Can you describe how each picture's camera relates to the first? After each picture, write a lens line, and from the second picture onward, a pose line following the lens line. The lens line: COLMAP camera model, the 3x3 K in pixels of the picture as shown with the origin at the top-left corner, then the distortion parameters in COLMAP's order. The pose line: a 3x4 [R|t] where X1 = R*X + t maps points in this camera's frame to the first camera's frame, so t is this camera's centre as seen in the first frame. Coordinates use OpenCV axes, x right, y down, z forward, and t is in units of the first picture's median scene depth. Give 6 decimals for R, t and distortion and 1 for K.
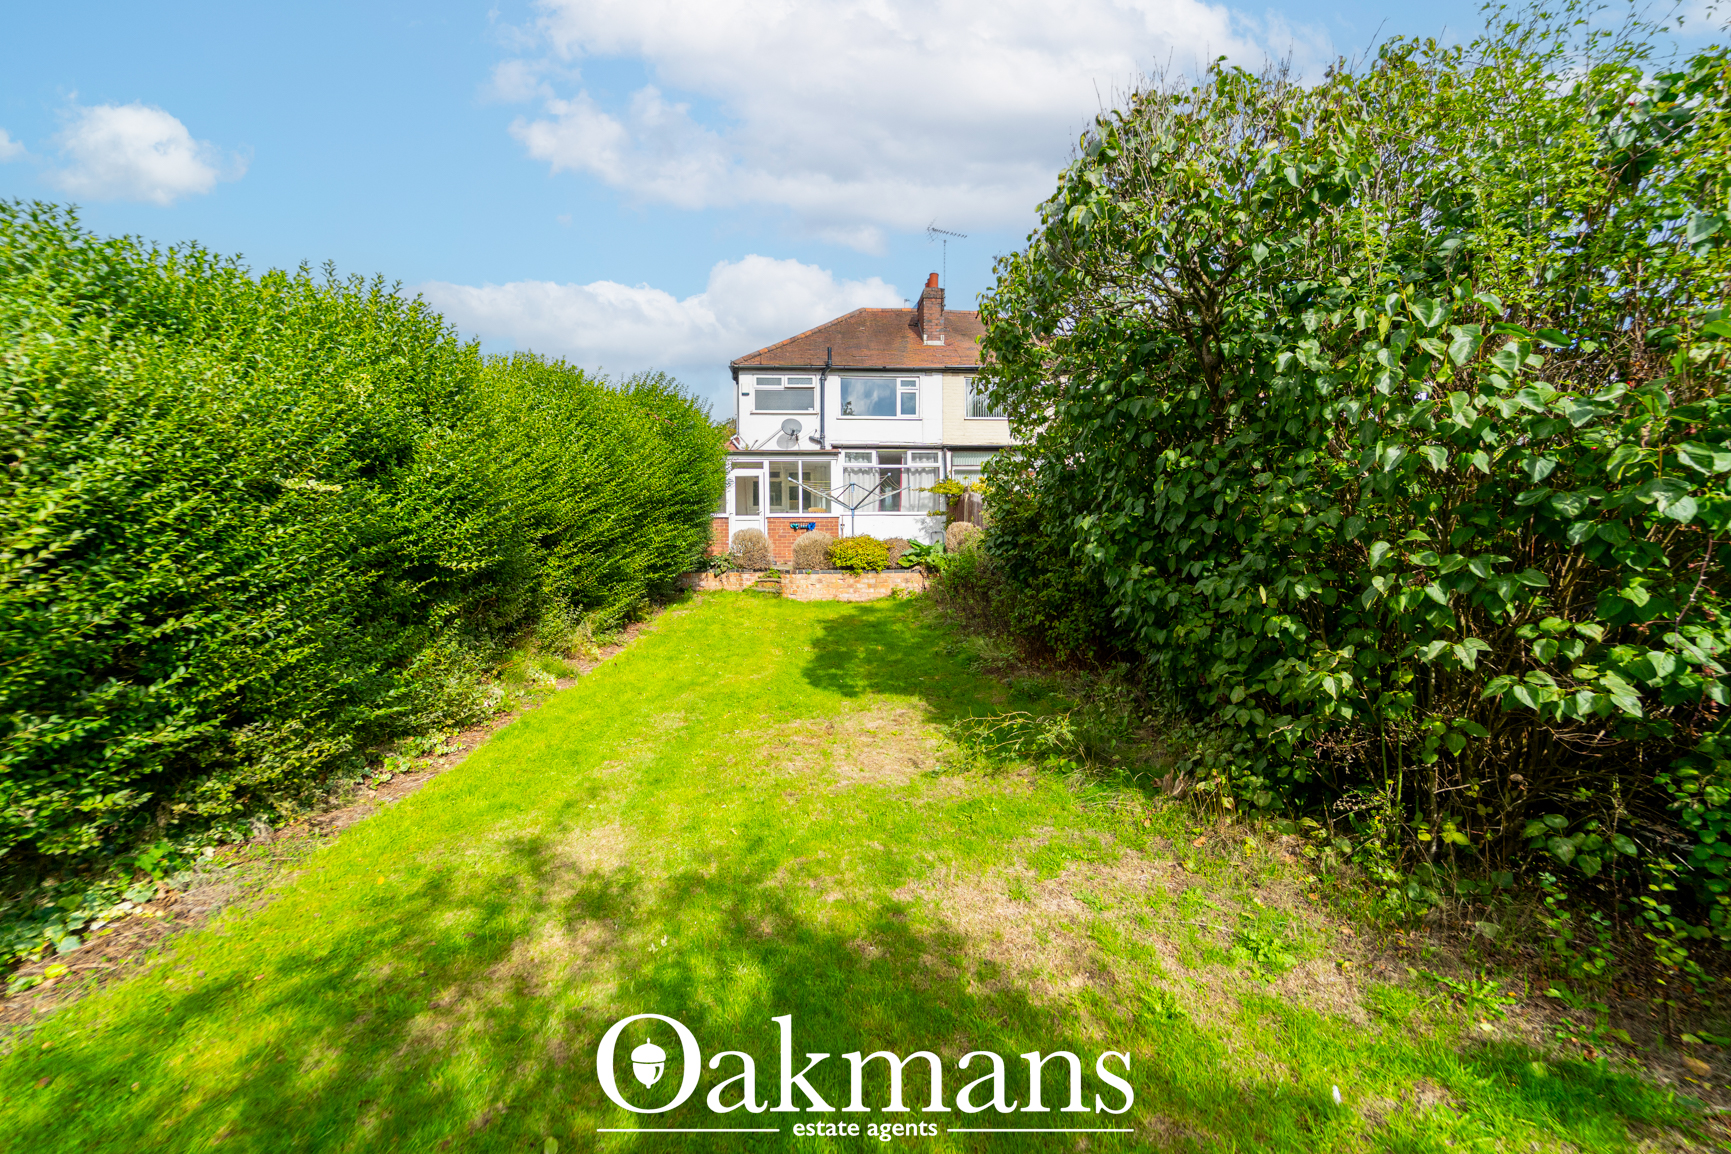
lens RADIAL K [[709.9, 0, 873.5], [0, 709.9, 573.8], [0, 0, 1]] dist [-0.001168, -0.000973]
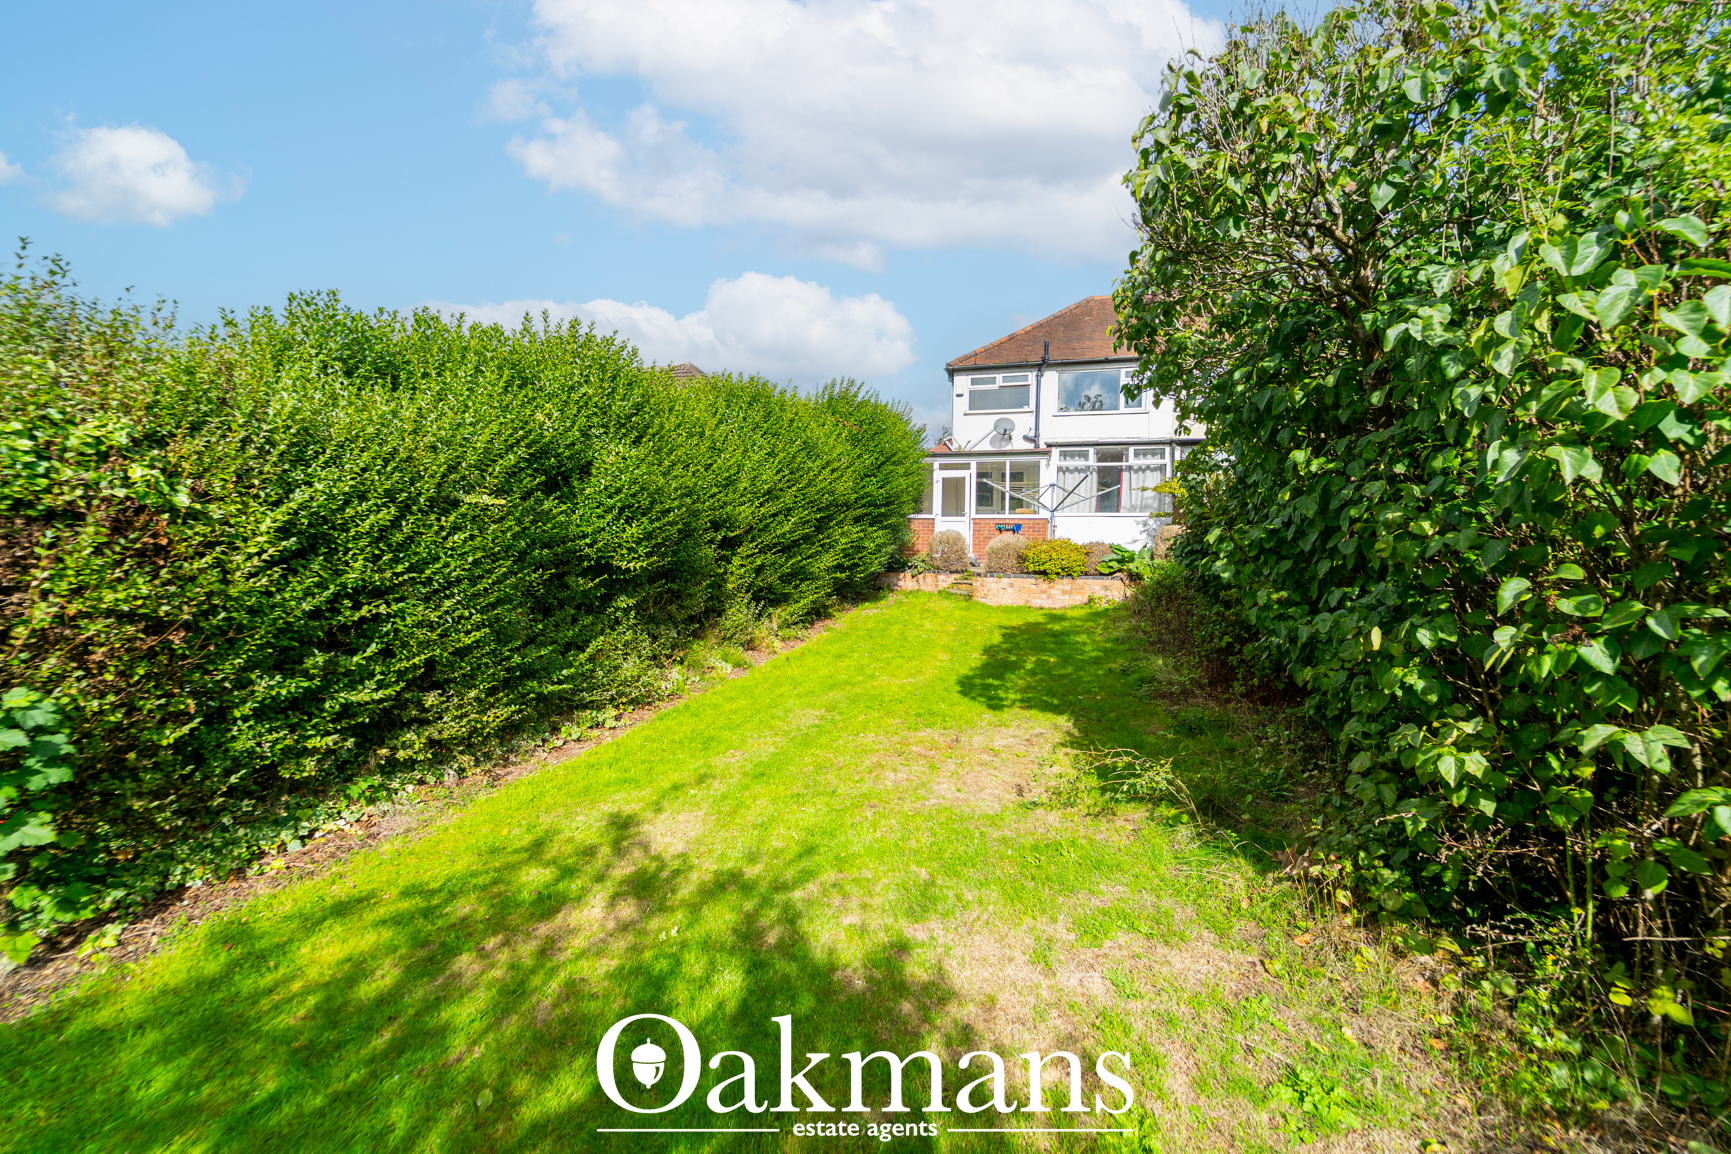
lens RADIAL K [[709.9, 0, 873.5], [0, 709.9, 573.8], [0, 0, 1]] dist [-0.001168, -0.000973]
pose [[0.941149, 0.030681, -0.336598, 0.238320], [-0.029754, 0.999526, 0.007913, -0.025126], [0.336681, 0.002568, 0.941615, 0.072966]]
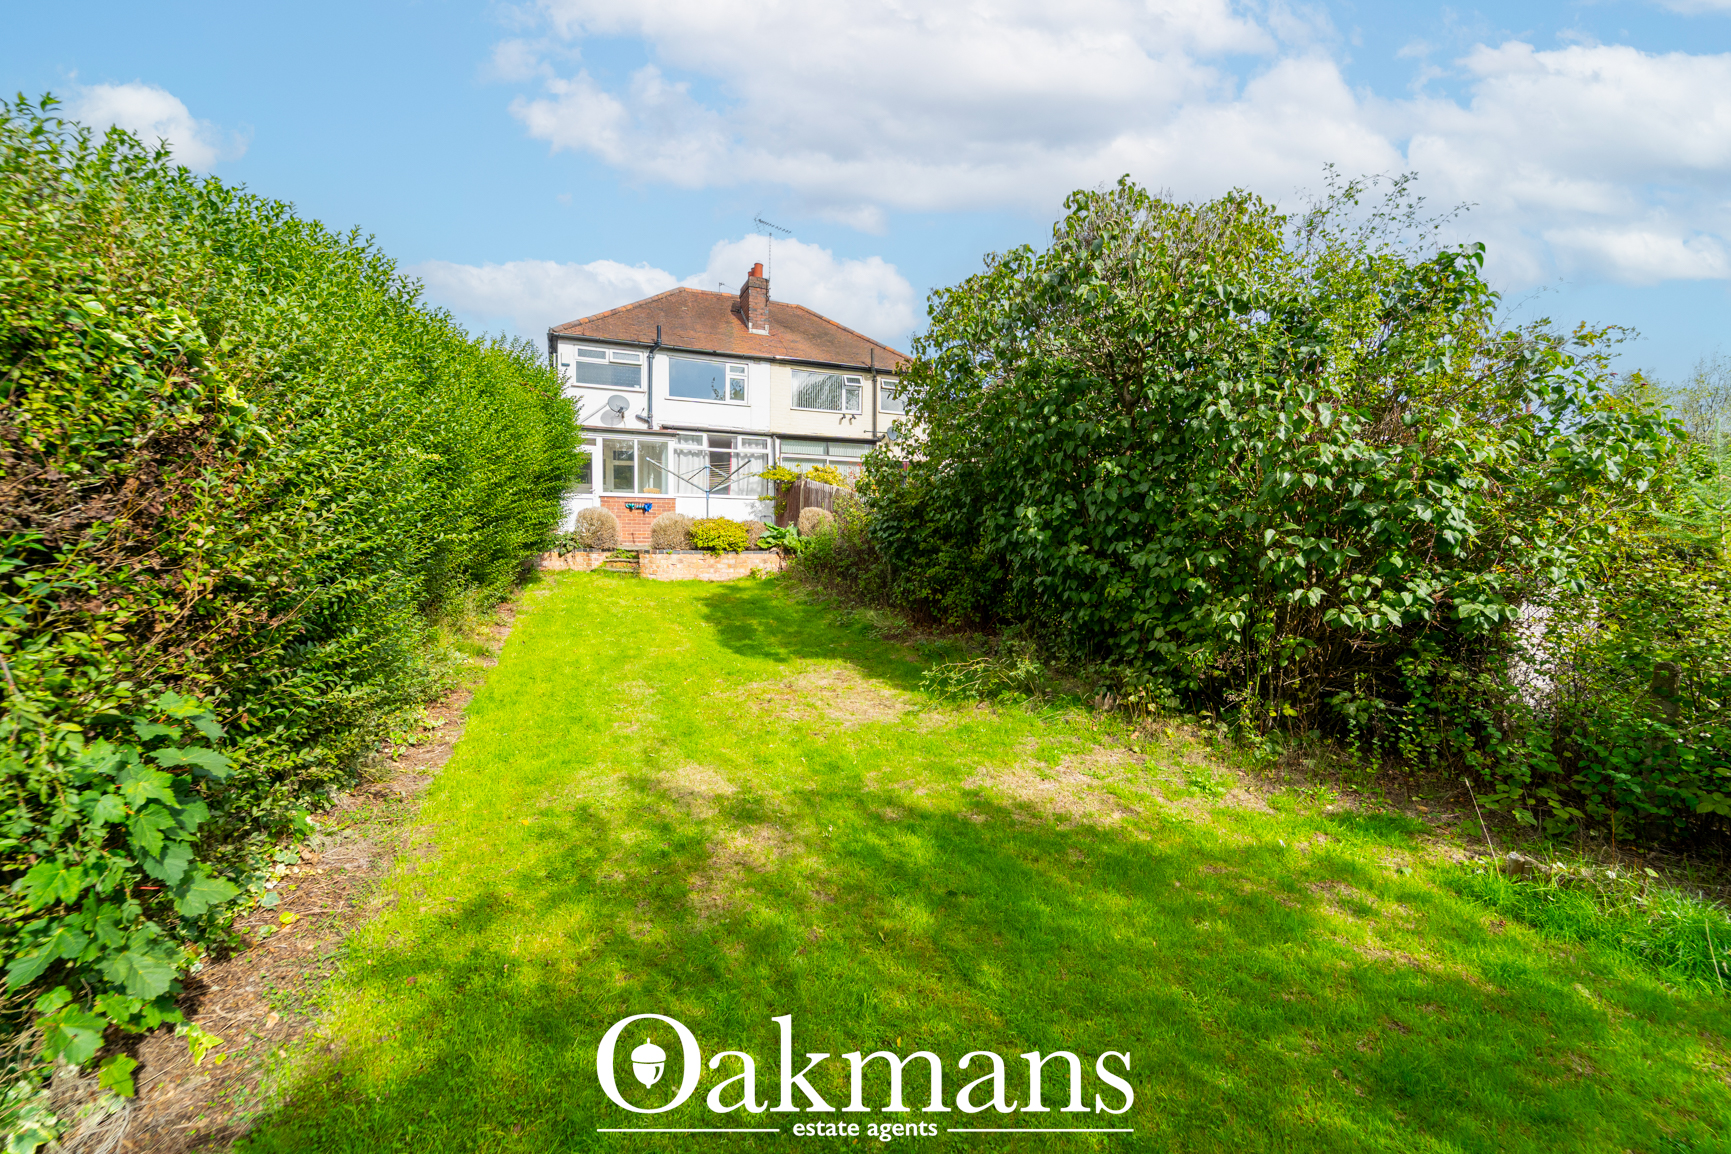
lens RADIAL K [[709.9, 0, 873.5], [0, 709.9, 573.8], [0, 0, 1]] dist [-0.001168, -0.000973]
pose [[0.946003, 0.000489, 0.324158, -0.468232], [-0.007084, 0.999791, 0.019167, 0.022285], [-0.324081, -0.020428, 0.945809, -0.171871]]
